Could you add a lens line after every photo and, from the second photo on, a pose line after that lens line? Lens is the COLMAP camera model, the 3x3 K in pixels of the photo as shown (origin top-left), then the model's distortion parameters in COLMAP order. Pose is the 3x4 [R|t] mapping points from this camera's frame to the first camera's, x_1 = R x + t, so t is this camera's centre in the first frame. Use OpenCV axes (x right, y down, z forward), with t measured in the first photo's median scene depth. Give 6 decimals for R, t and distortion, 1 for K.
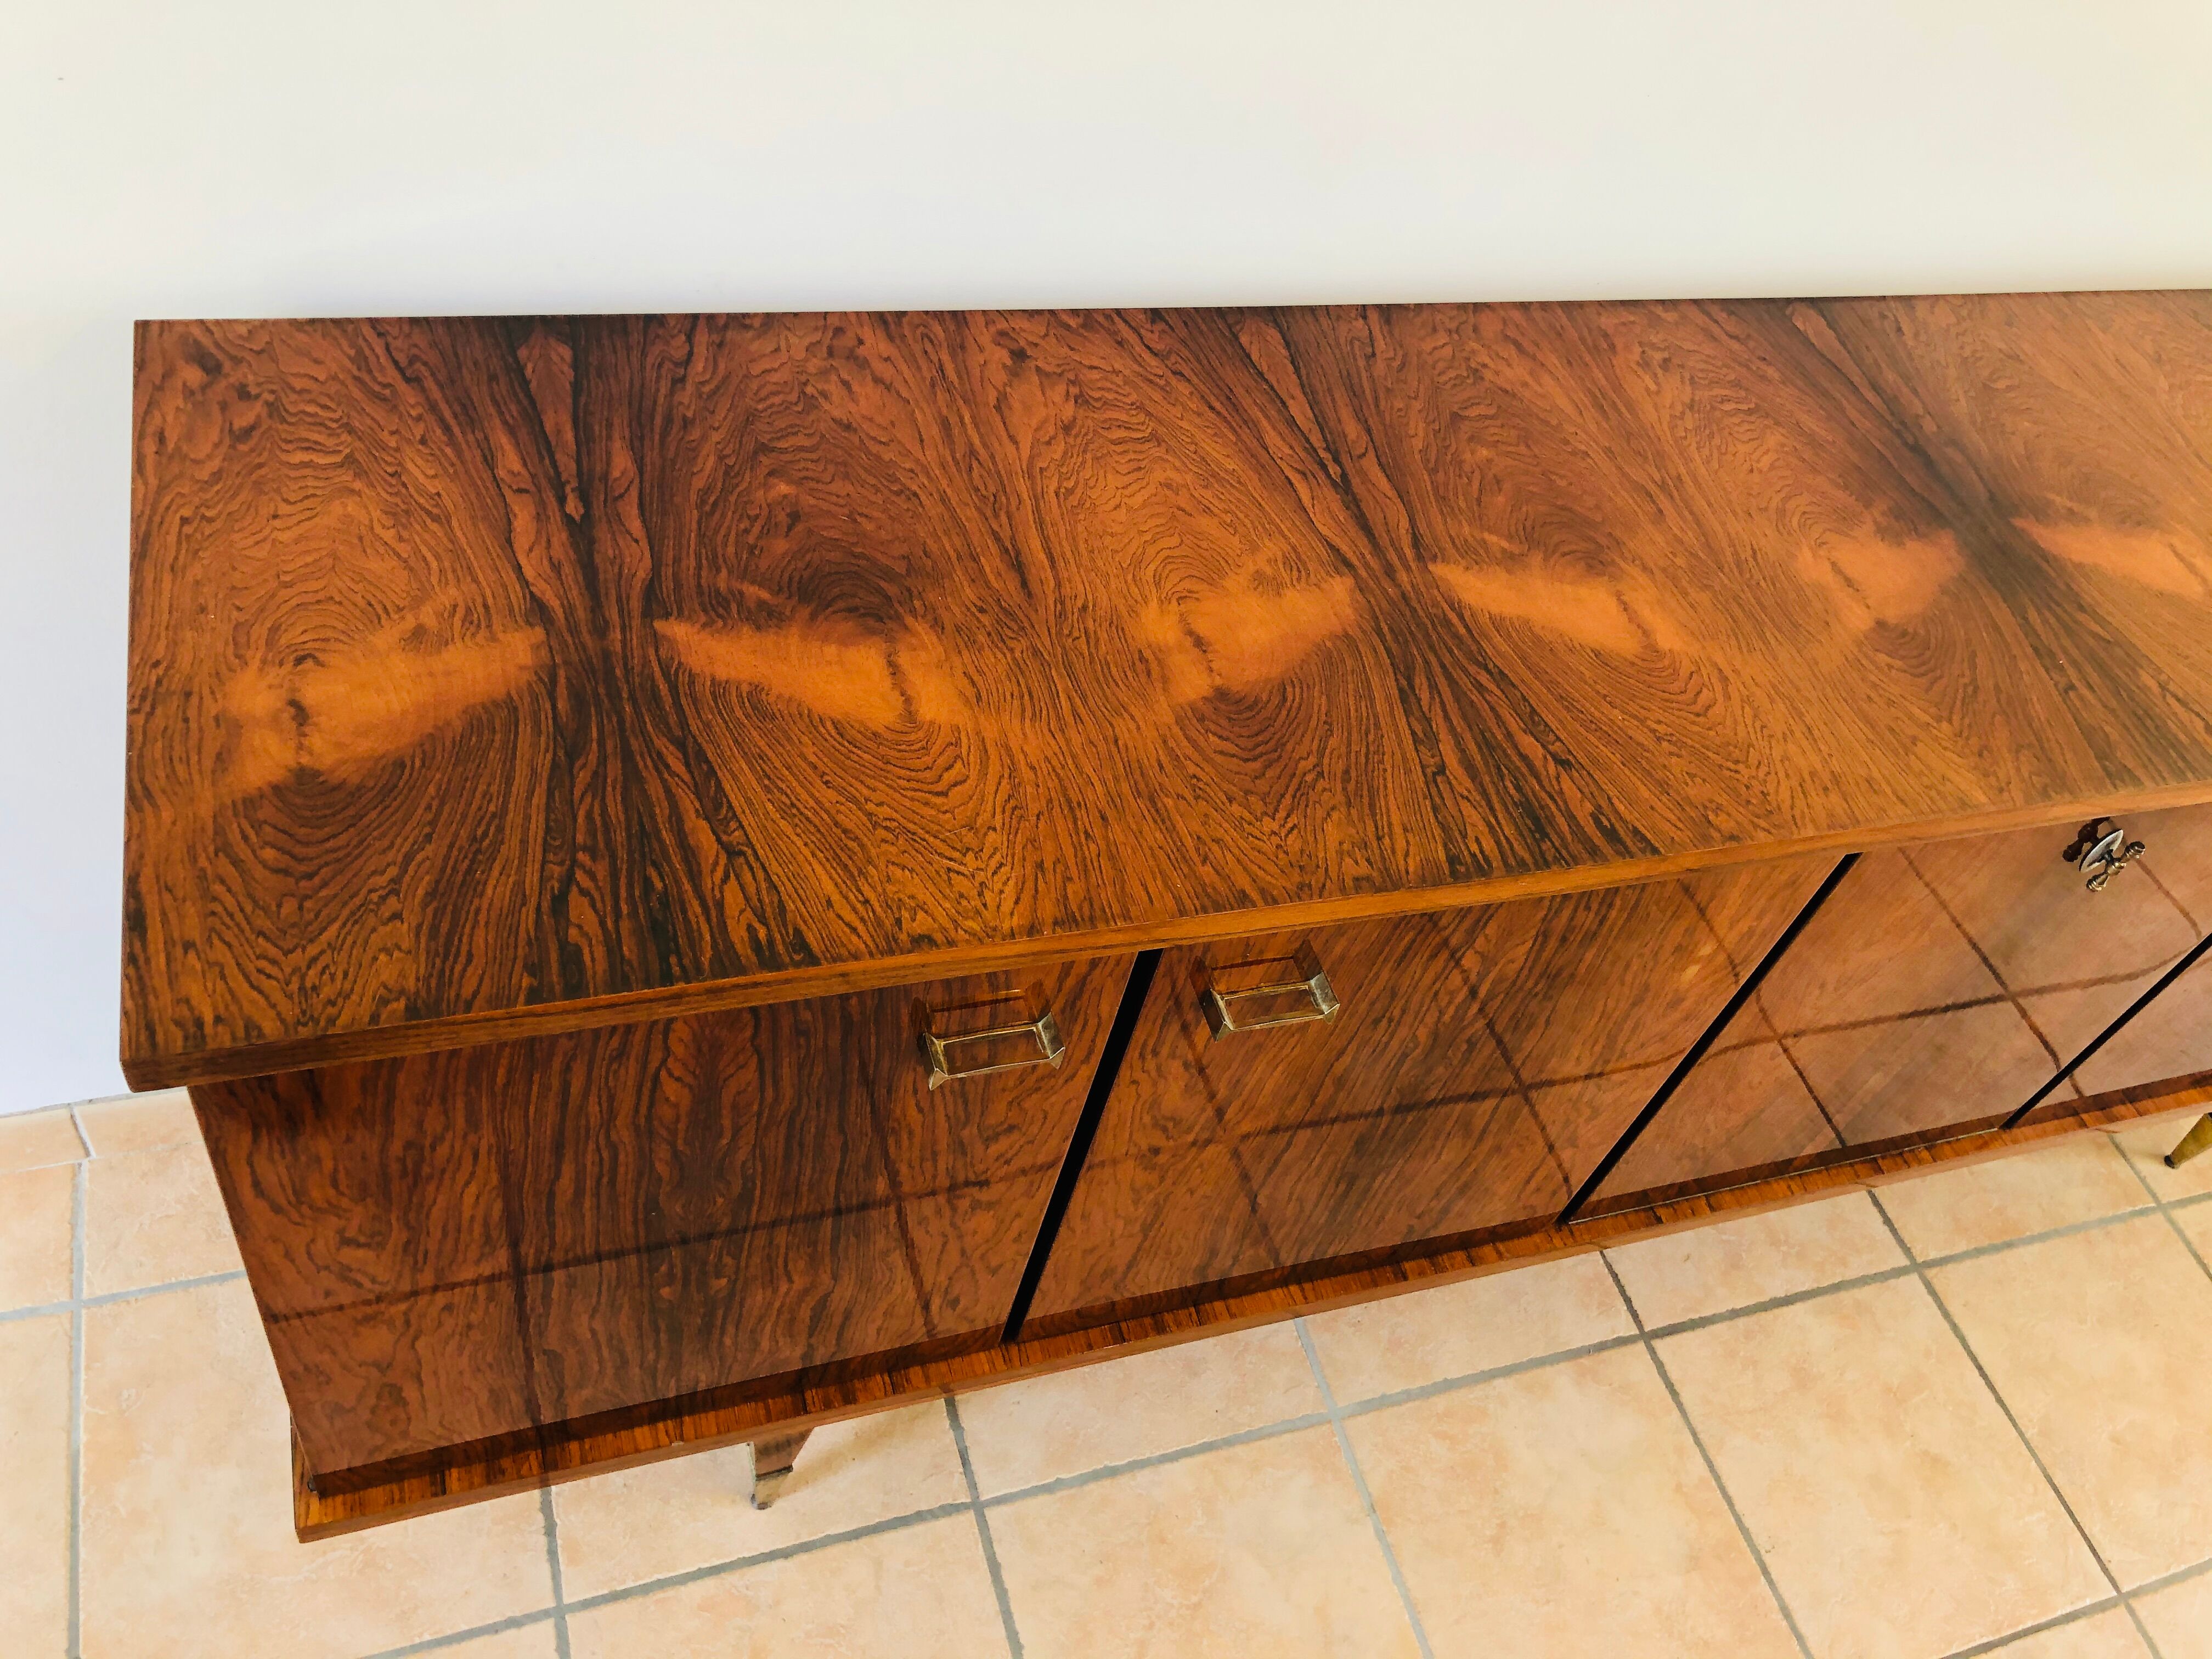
lens RADIAL K [[1829.0, 0, 1106.0], [0, 1829.0, 829.5], [0, 0, 1]] dist [0.008501, -0.000207]
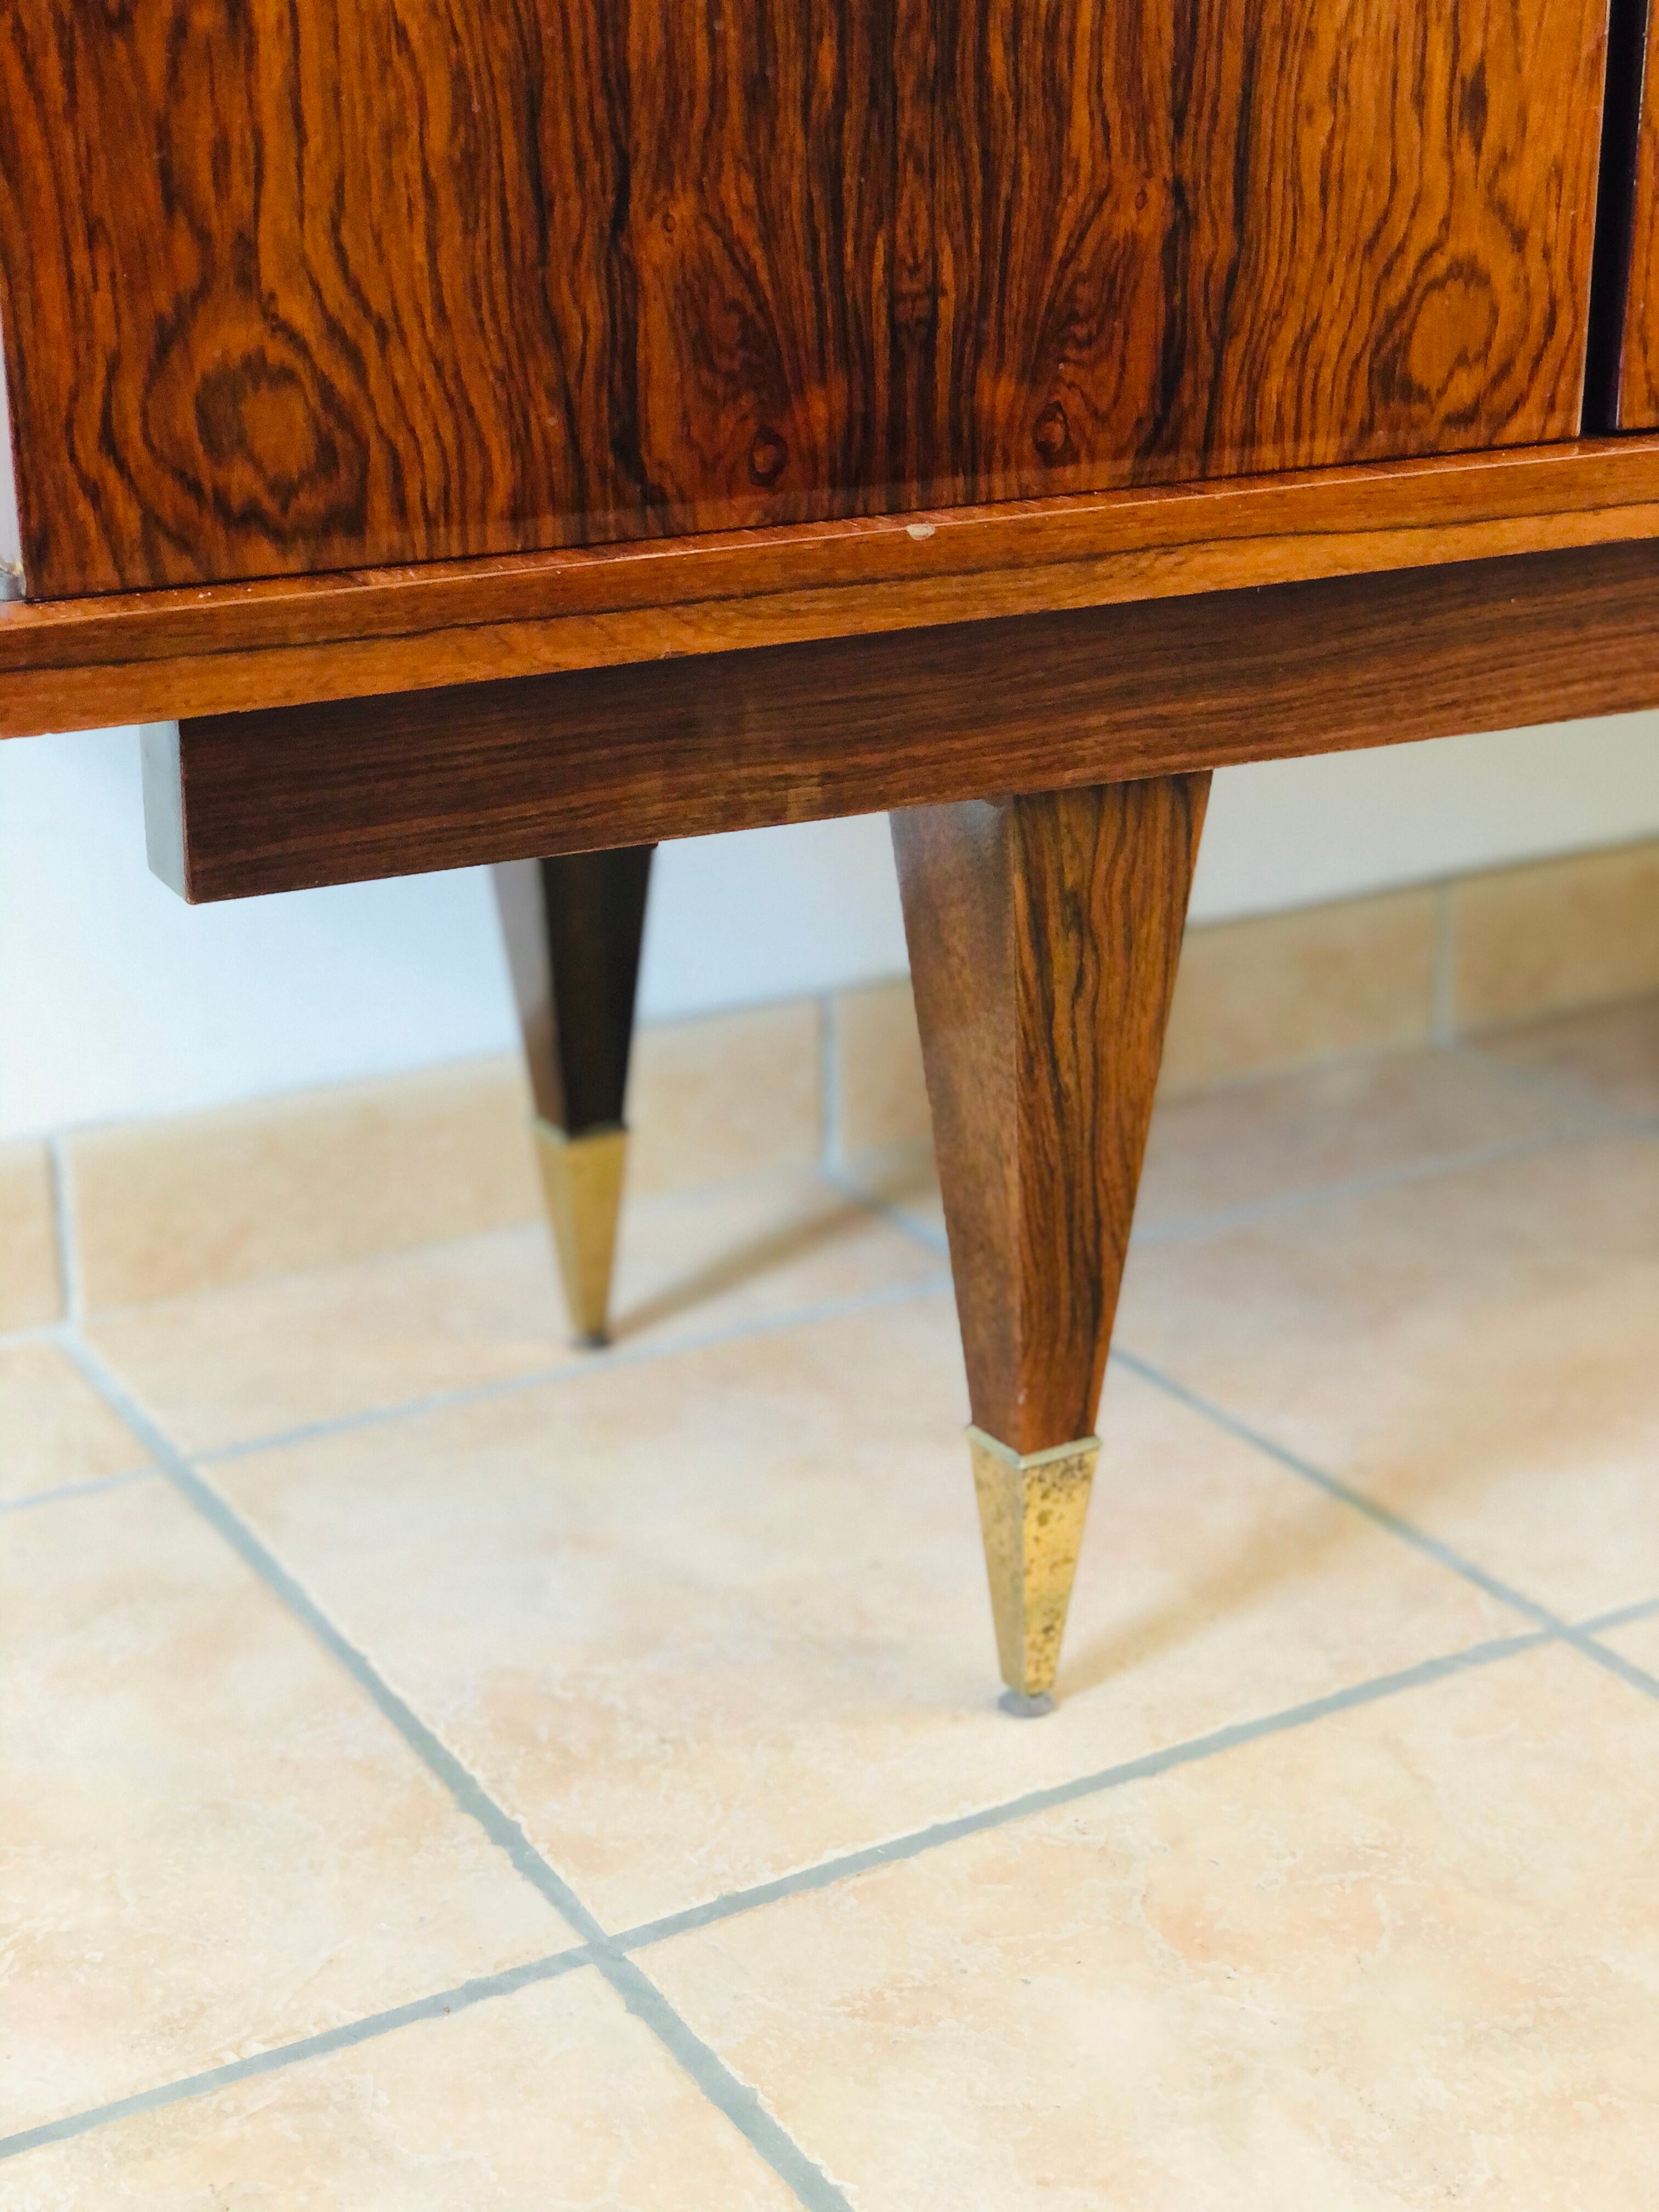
lens RADIAL K [[3329.6, 0, 817.7], [0, 3329.6, 1135.9], [0, 0, 1]] dist [0.137625, -0.599870]
pose [[0.957956, -0.260795, 0.119610, -0.324595], [0.286396, 0.844107, -0.453277, 0.654525], [0.017249, 0.468476, 0.883308, 0.409027]]
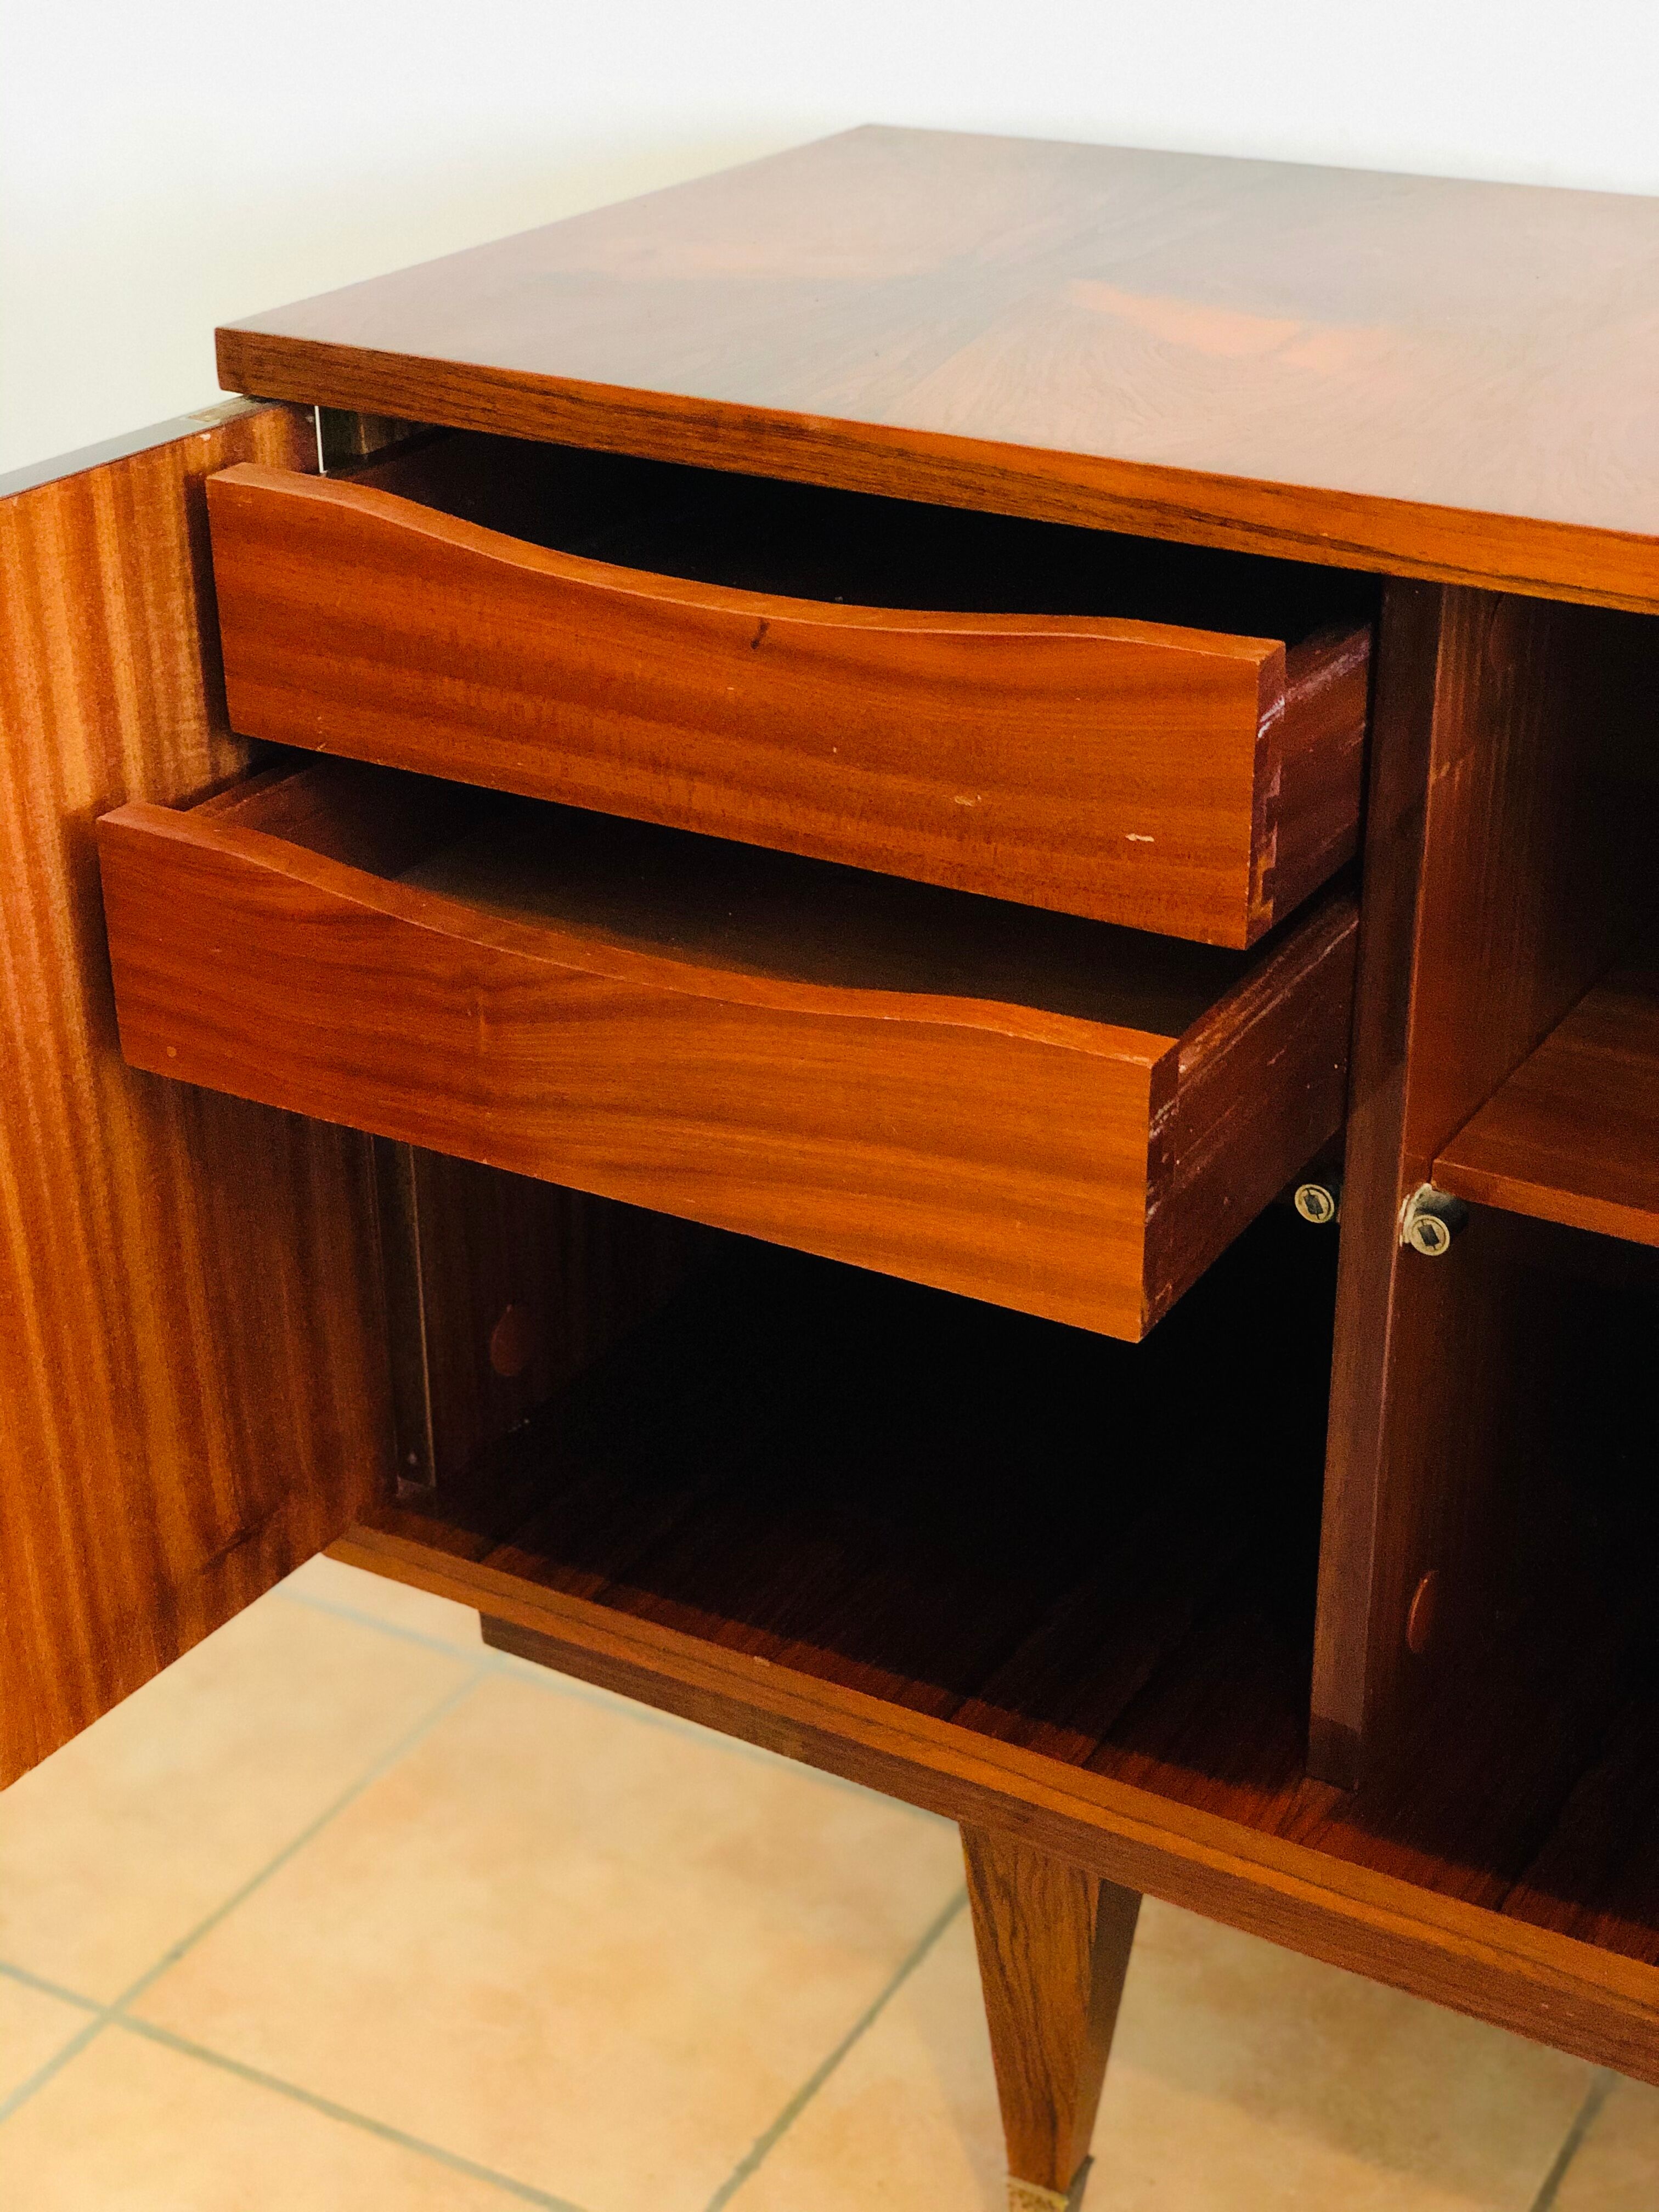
lens RADIAL K [[3329.6, 0, 817.7], [0, 3329.6, 1135.9], [0, 0, 1]] dist [0.137625, -0.599870]
pose [[0.653669, 0.145360, -0.742689, 0.536184], [-0.475946, 0.841965, -0.254107, 0.412962], [0.588382, 0.519582, 0.619550, 0.183057]]
